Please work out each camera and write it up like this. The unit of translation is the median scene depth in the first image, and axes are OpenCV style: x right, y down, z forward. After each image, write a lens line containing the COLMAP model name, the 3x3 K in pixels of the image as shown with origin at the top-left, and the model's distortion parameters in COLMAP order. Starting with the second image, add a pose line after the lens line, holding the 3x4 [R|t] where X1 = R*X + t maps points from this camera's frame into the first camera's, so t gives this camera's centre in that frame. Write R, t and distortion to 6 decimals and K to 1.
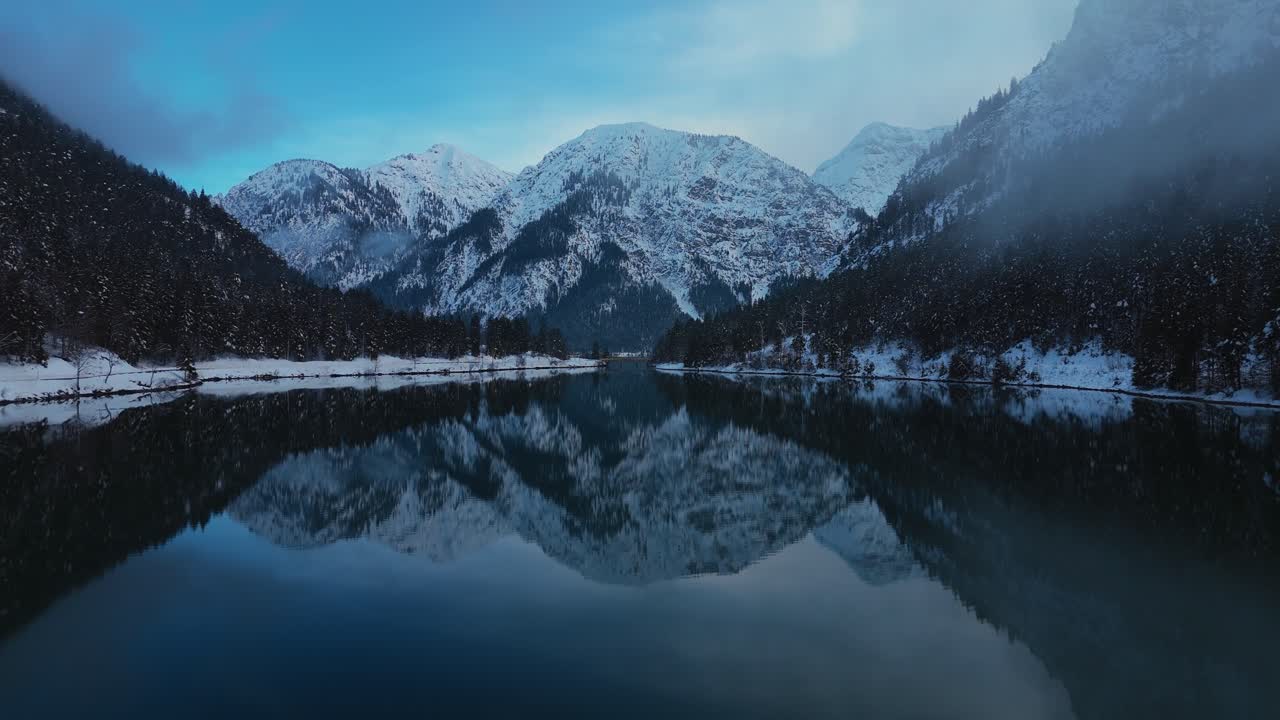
lens RADIAL K [[1007.4, 0, 640.0], [0, 1007.4, 360.0], [0, 0, 1]] dist [-0.005951, -0.012729]
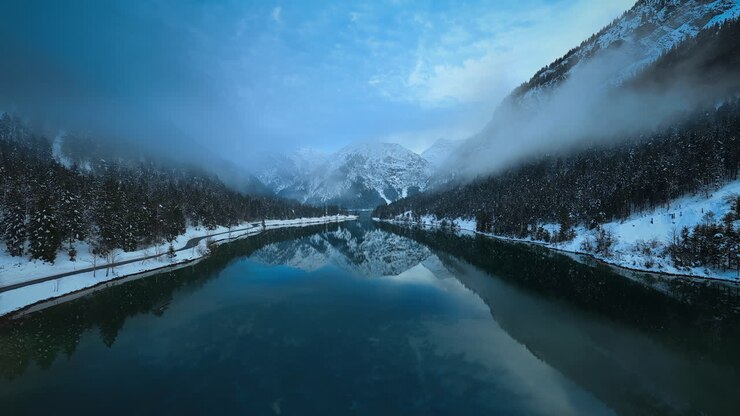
lens RADIAL K [[333.4, 0, 370.0], [0, 333.4, 208.0], [0, 0, 1]] dist [-0.000432, -0.000238]
pose [[0.999997, 0.001257, 0.002294, 0.001908], [-0.001269, 0.999986, 0.005175, -0.016669], [-0.002287, -0.005177, 0.999984, -0.102673]]
